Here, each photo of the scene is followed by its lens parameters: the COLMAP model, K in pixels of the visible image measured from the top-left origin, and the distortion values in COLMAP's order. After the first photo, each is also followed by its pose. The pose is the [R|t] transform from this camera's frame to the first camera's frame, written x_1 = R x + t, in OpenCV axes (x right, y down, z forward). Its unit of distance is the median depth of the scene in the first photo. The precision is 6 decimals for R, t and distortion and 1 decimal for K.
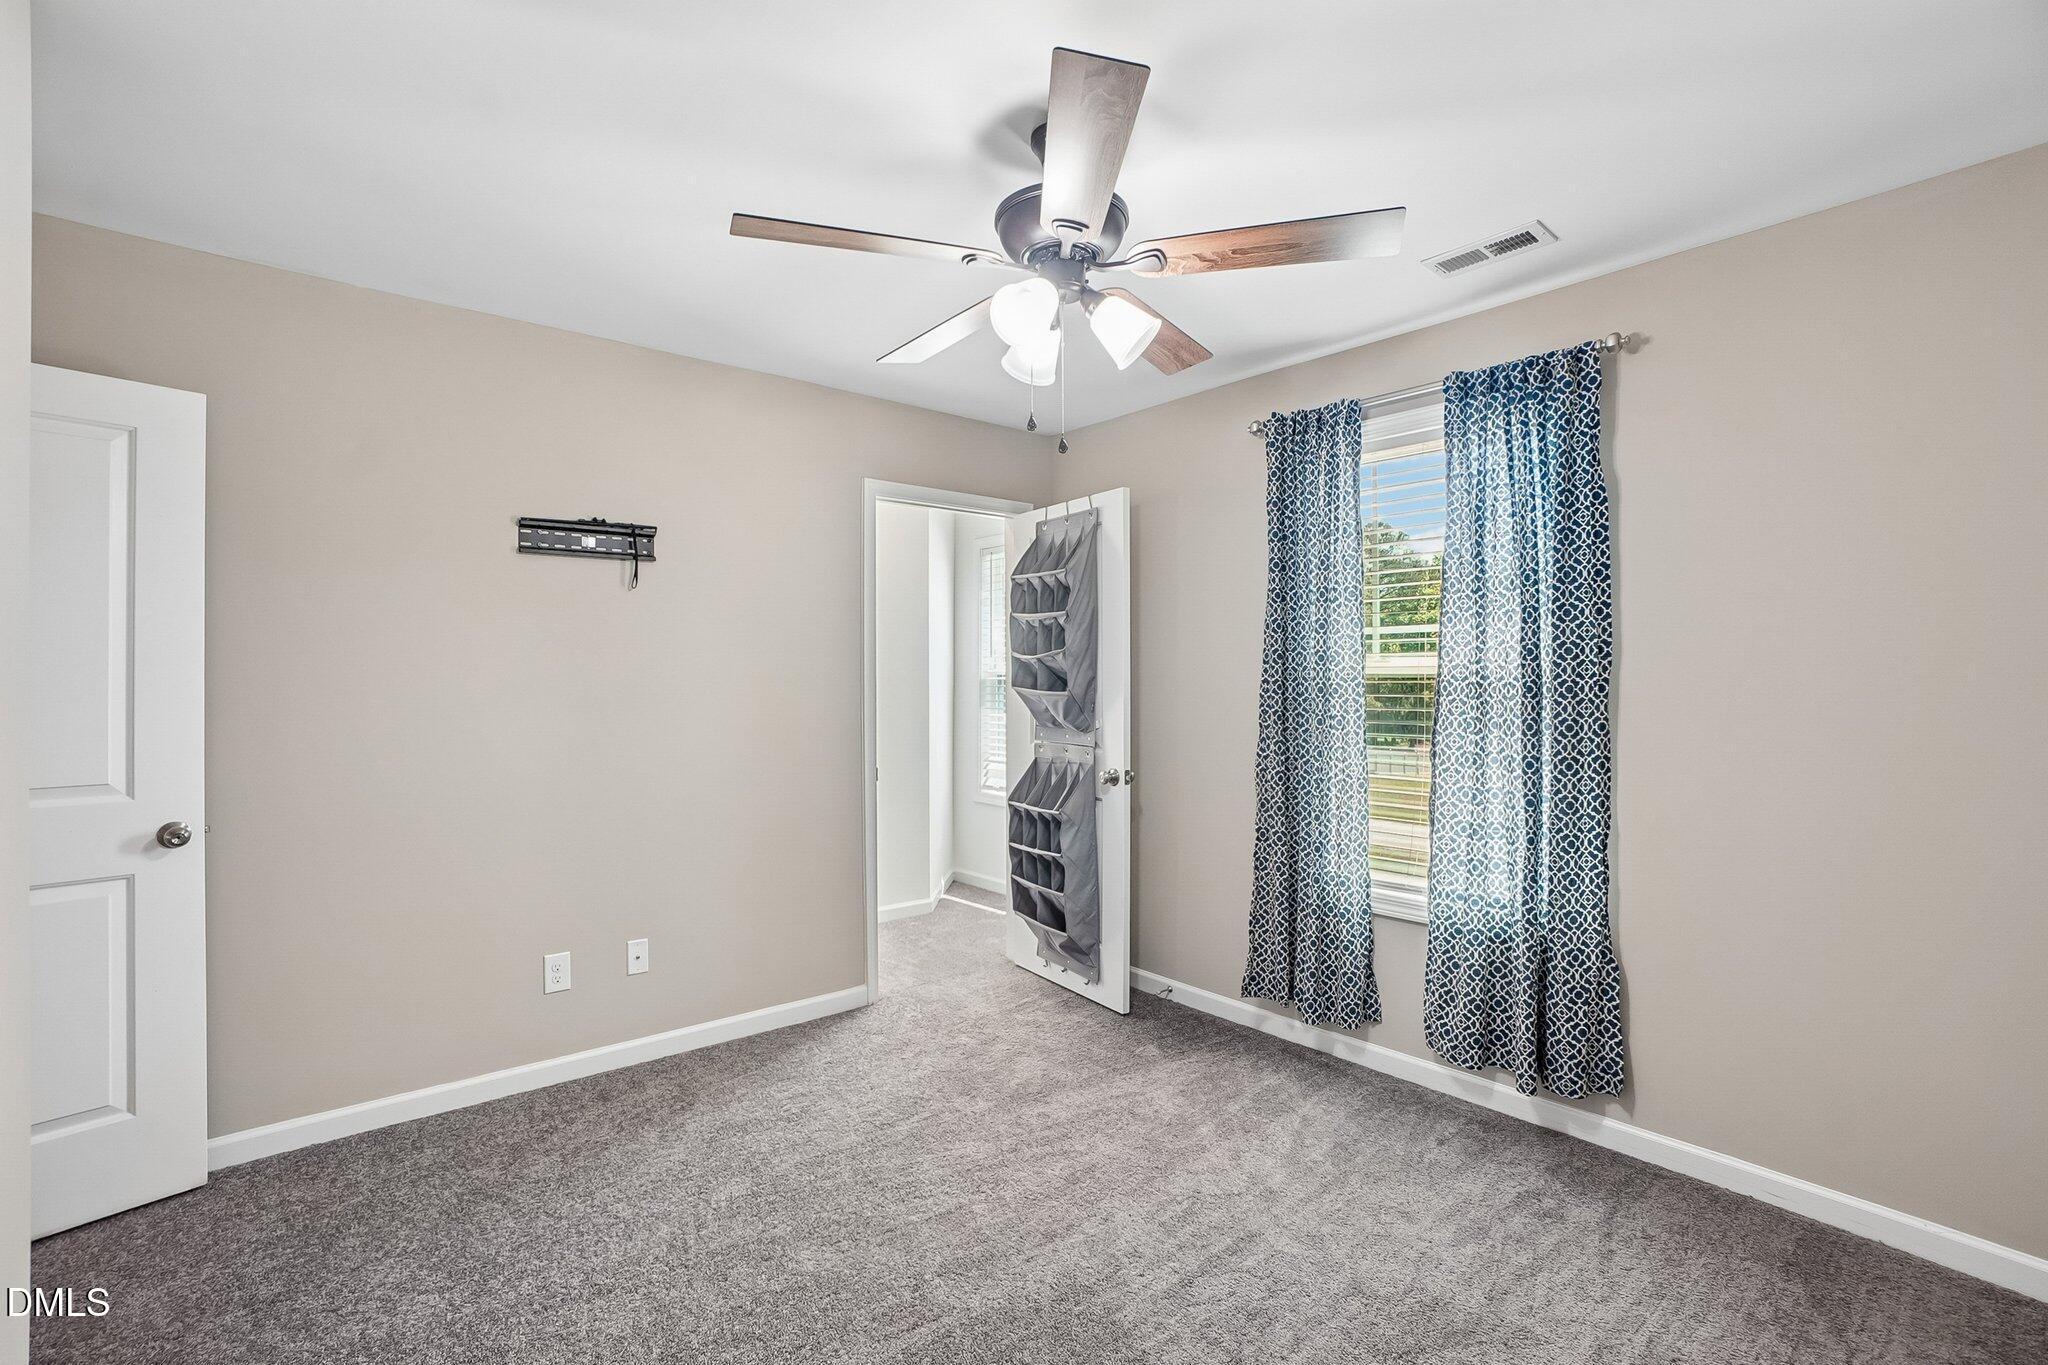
lens RADIAL K [[958.0, 0, 1024.0], [0, 958.0, 682.5], [0, 0, 1]] dist [0.000027, -0.000034]
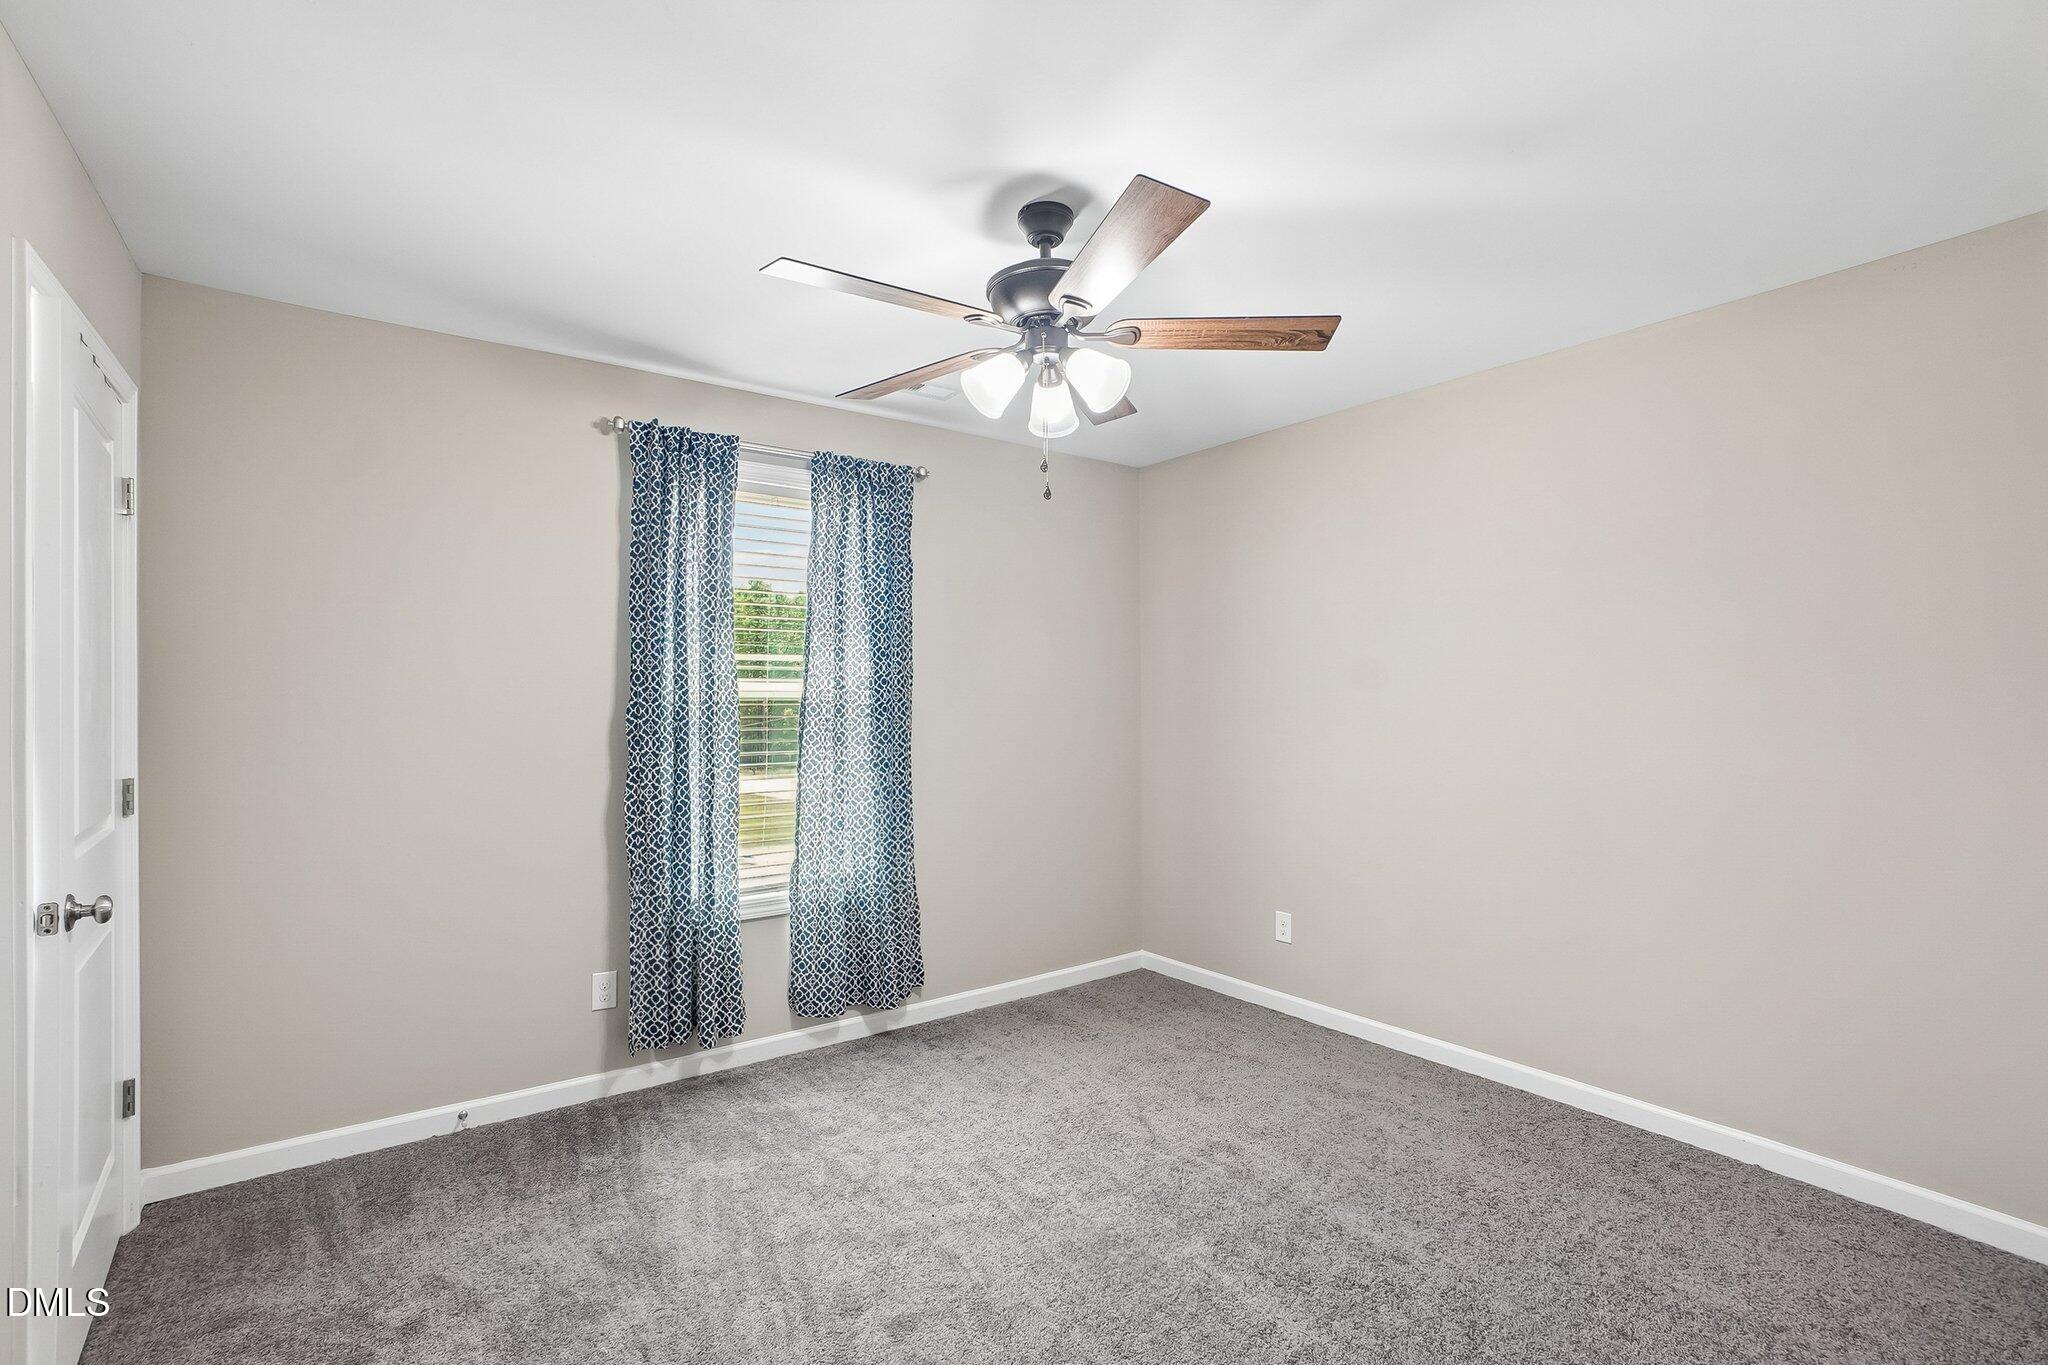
lens RADIAL K [[958.0, 0, 1024.0], [0, 958.0, 682.5], [0, 0, 1]] dist [0.000027, -0.000034]
pose [[0.082223, 0.008398, 0.996579, -0.717964], [0.009864, 0.999909, -0.009240, -0.013307], [-0.996565, 0.010590, 0.082133, 0.621976]]
